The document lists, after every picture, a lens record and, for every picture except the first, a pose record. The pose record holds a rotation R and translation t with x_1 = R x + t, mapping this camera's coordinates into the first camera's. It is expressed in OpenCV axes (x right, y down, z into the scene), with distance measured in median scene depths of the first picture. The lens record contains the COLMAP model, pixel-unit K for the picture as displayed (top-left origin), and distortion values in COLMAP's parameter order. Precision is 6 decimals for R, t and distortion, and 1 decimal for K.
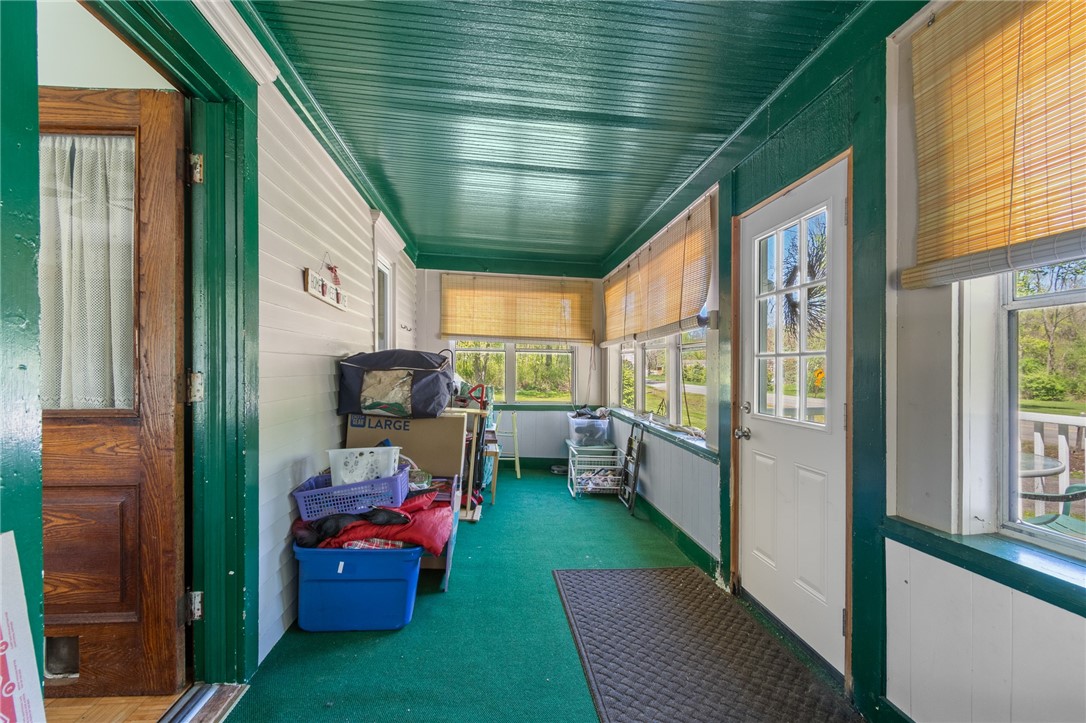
lens RADIAL K [[479.7, 0, 544.0], [0, 479.7, 361.7], [0, 0, 1]] dist [0.007311, -0.001383]
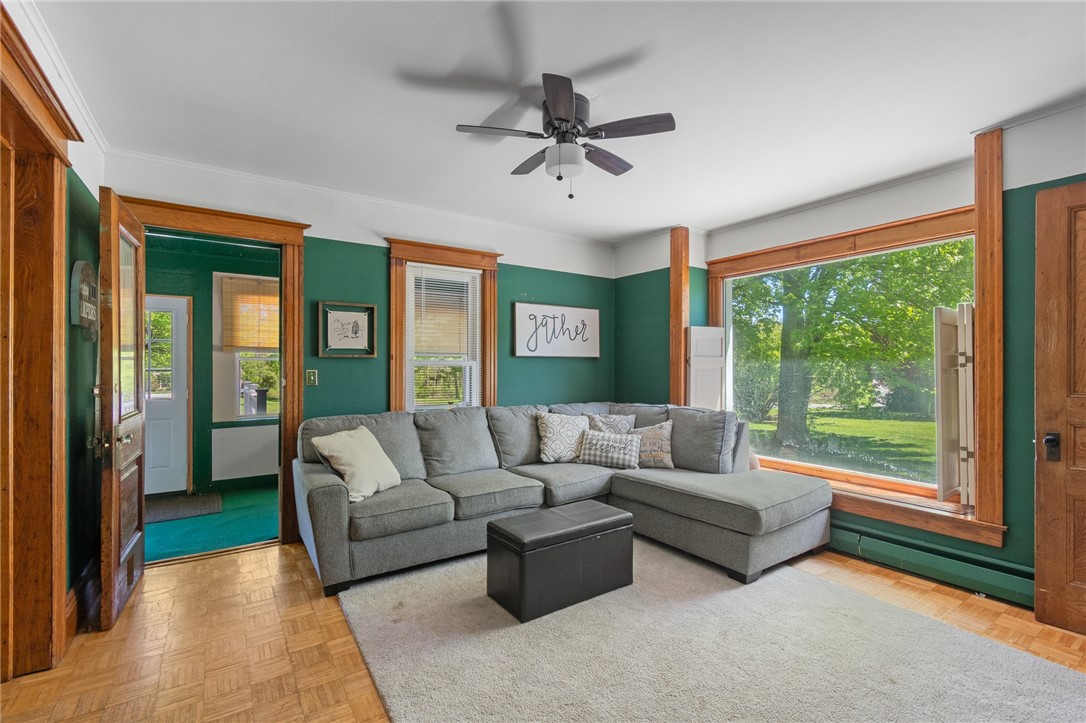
lens RADIAL K [[479.7, 0, 544.9], [0, 479.7, 362.2], [0, 0, 1]] dist [0.007311, -0.001383]
pose [[-0.462715, 0.003268, 0.886501, -3.162951], [0.003715, 0.999992, -0.001747, -0.063951], [-0.886499, 0.002485, -0.462724, 0.537739]]
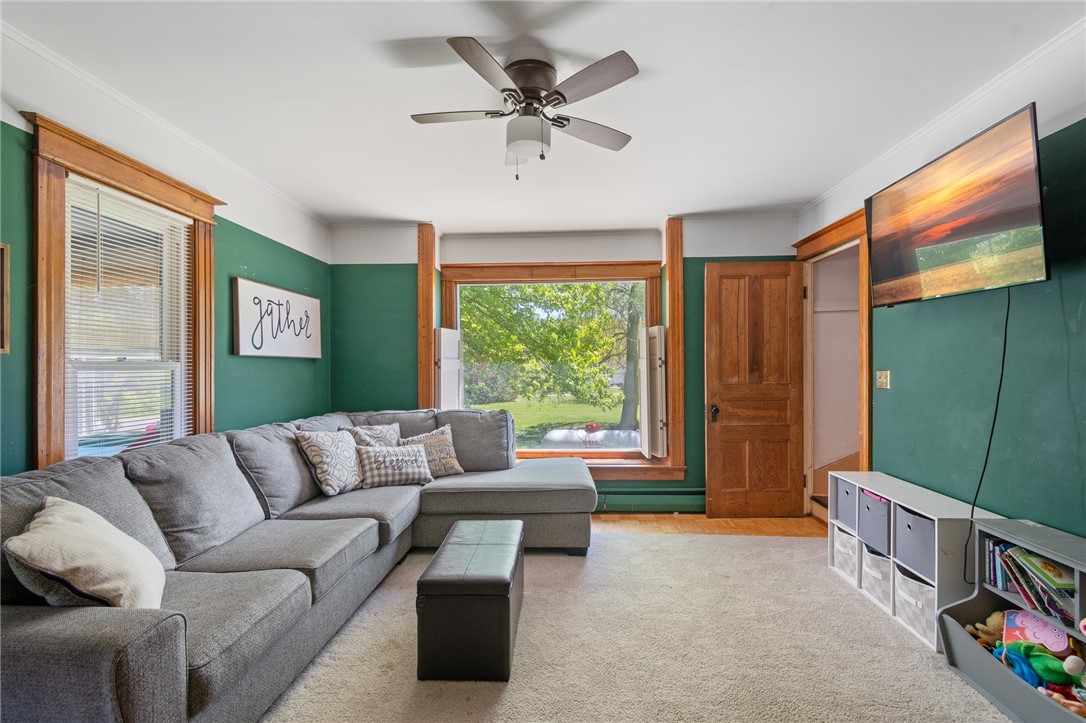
lens RADIAL K [[479.7, 0, 540.9], [0, 479.7, 363.4], [0, 0, 1]] dist [0.007311, -0.001383]
pose [[-0.985936, 0.003737, 0.167081, -2.124459], [0.003701, 0.999993, -0.000527, -0.067073], [-0.167082, 0.000099, -0.985943, 1.093731]]
